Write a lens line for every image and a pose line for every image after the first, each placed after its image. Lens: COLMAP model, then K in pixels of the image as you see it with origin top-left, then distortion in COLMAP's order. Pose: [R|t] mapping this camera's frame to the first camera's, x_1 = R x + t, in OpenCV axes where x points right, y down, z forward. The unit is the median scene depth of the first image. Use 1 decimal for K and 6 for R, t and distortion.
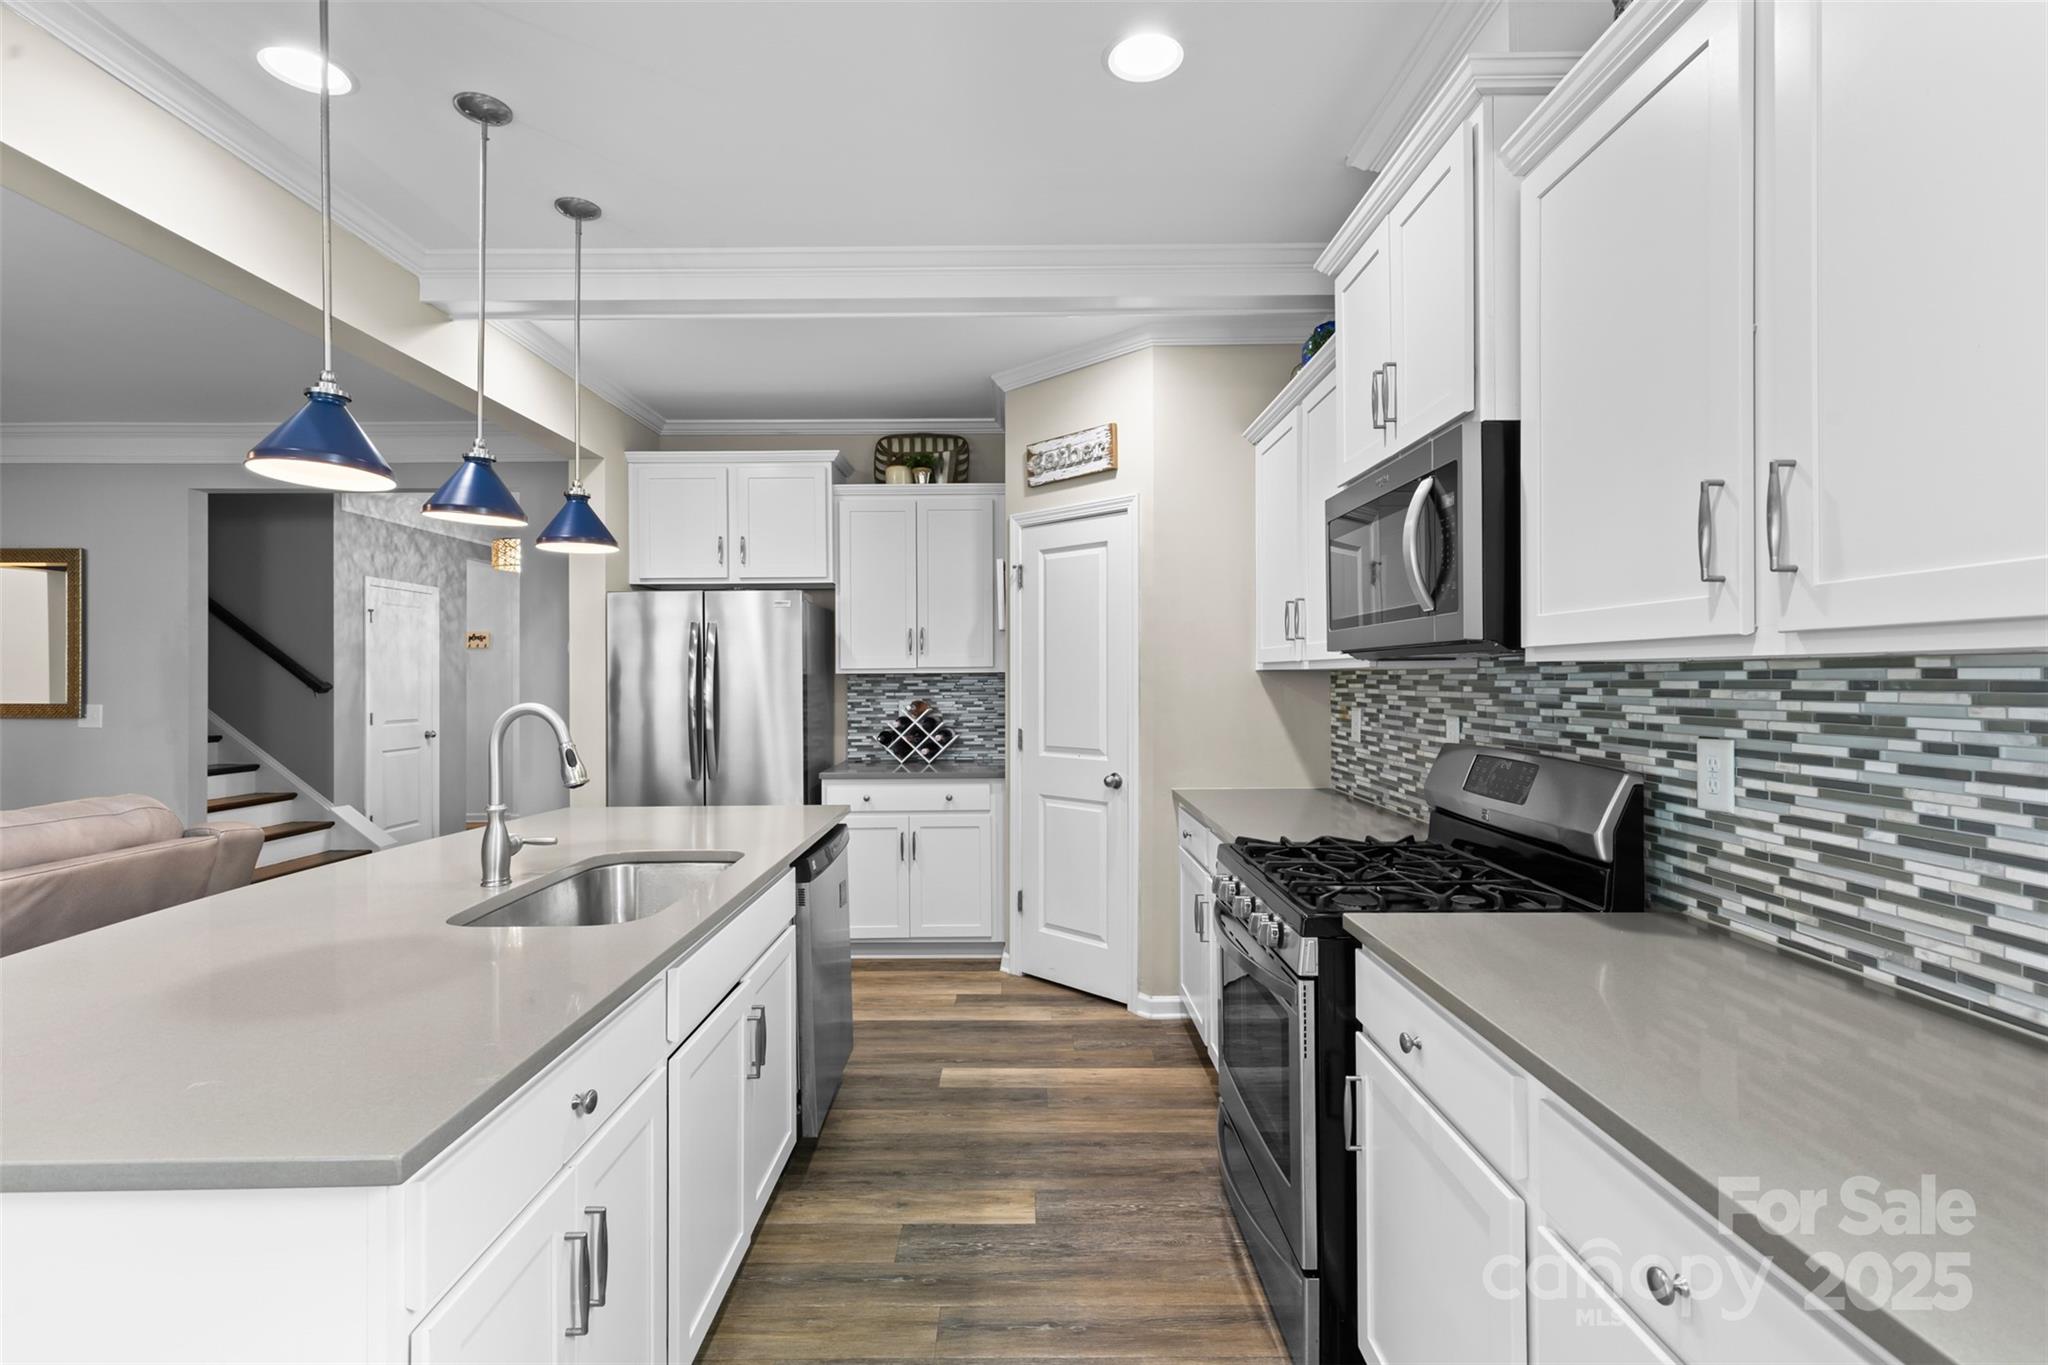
lens RADIAL K [[922.5, 0, 1021.4], [0, 922.5, 674.4], [0, 0, 1]] dist [0.010873, -0.002482]
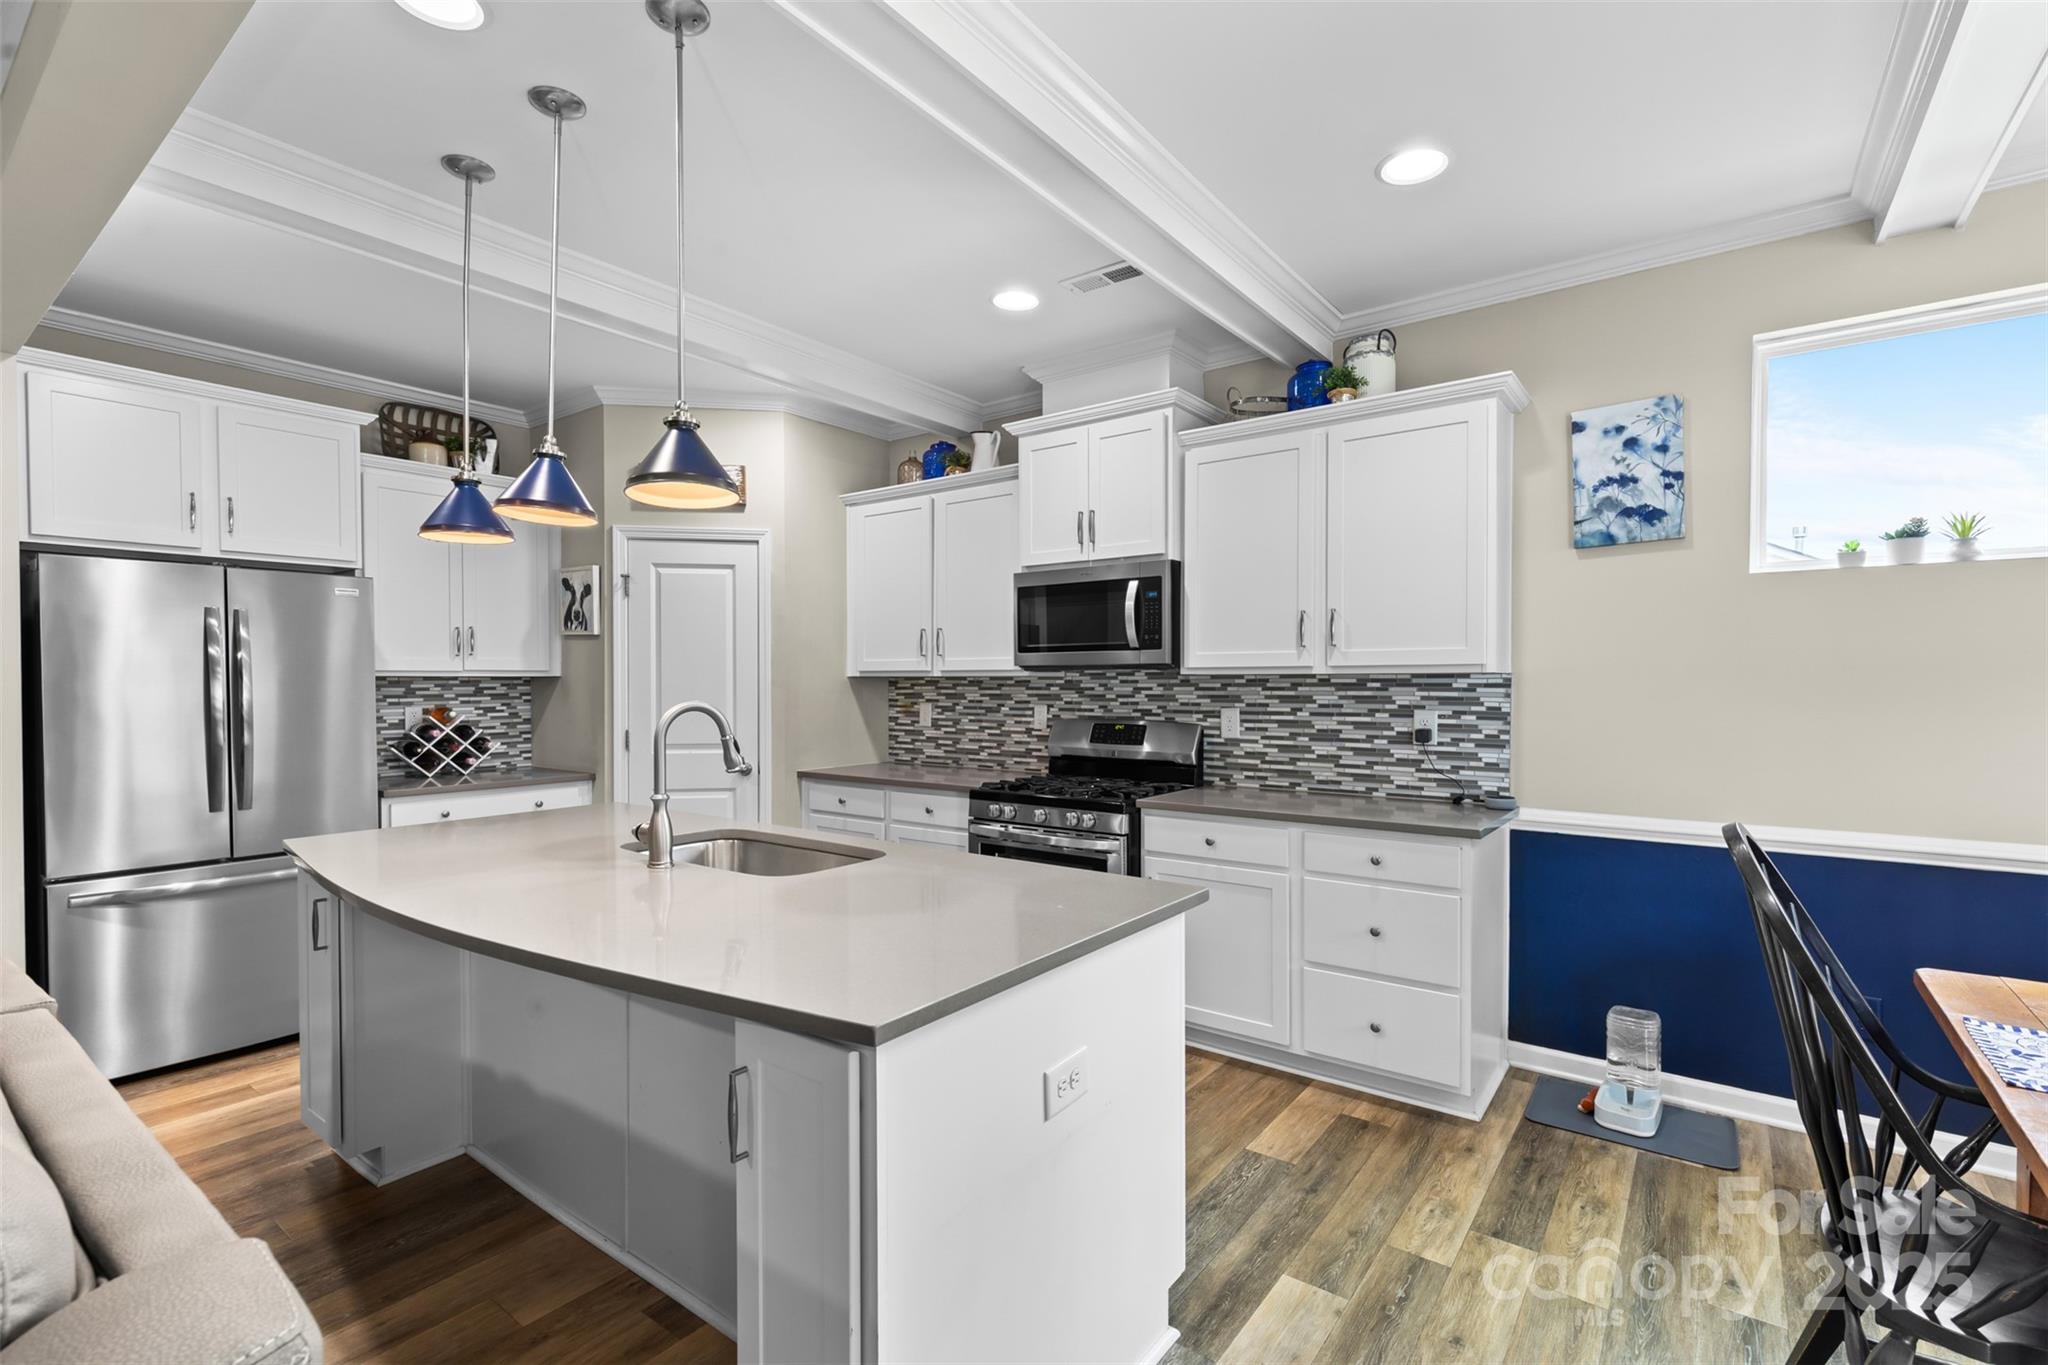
lens RADIAL K [[922.5, 0, 1023.8], [0, 922.5, 694.2], [0, 0, 1]] dist [0.010873, -0.002482]
pose [[0.602449, -0.006275, 0.798133, -1.037207], [-0.004641, 0.999925, 0.011364, 0.007397], [-0.798144, -0.010550, 0.602374, 0.000078]]
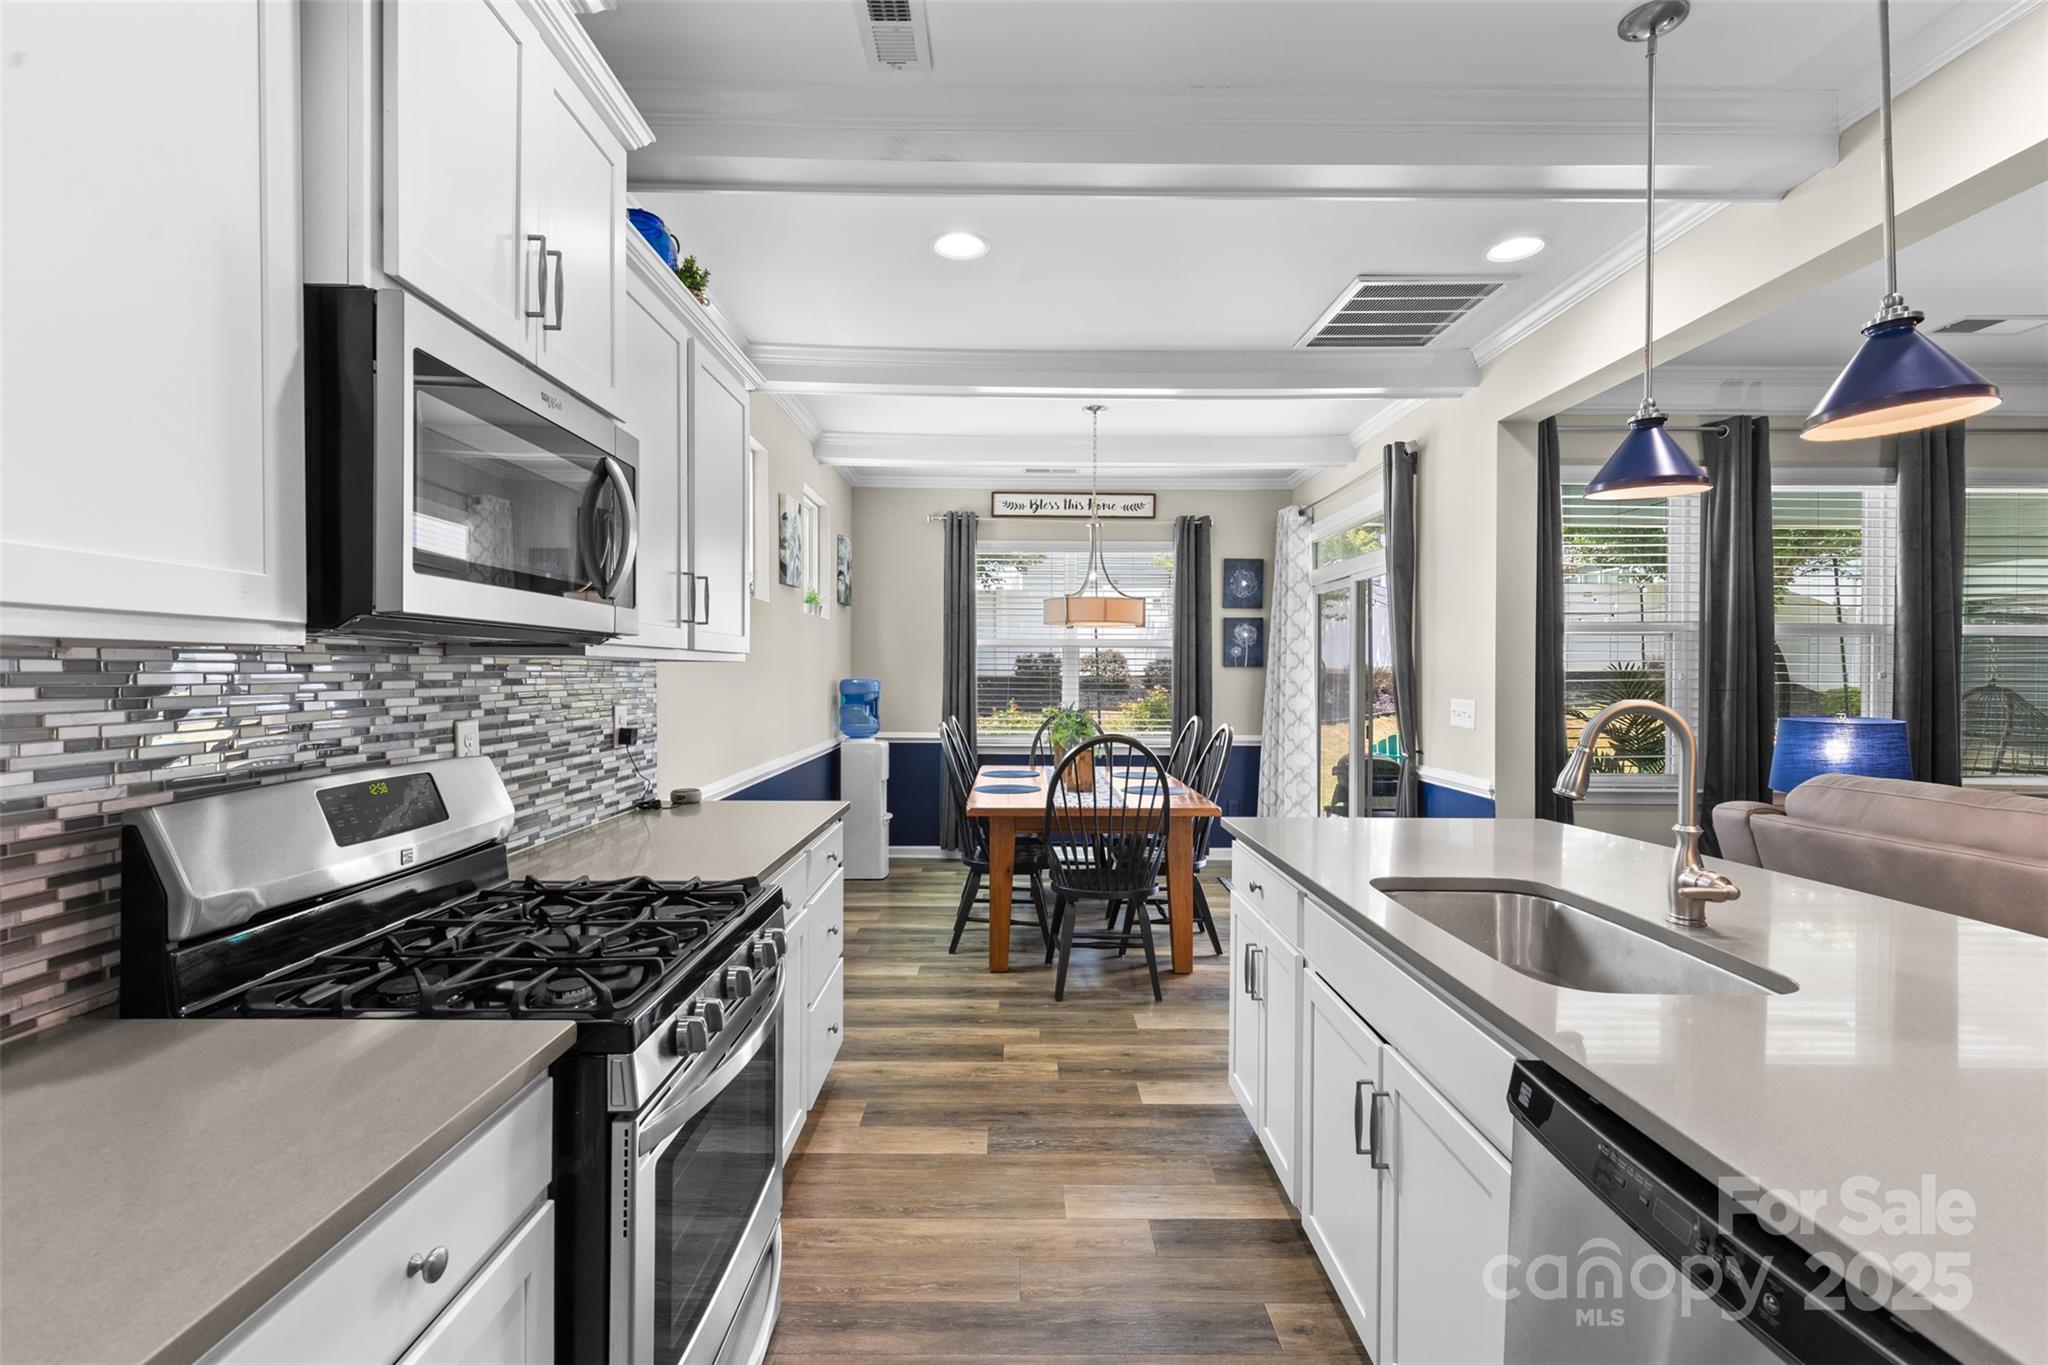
lens RADIAL K [[922.5, 0, 1023.2], [0, 922.5, 678.9], [0, 0, 1]] dist [0.010873, -0.002482]
pose [[-0.999938, 0.001369, -0.011045, 0.020332], [0.001335, 0.999994, 0.003075, 0.008980], [0.011049, 0.003060, -0.999934, 1.591217]]
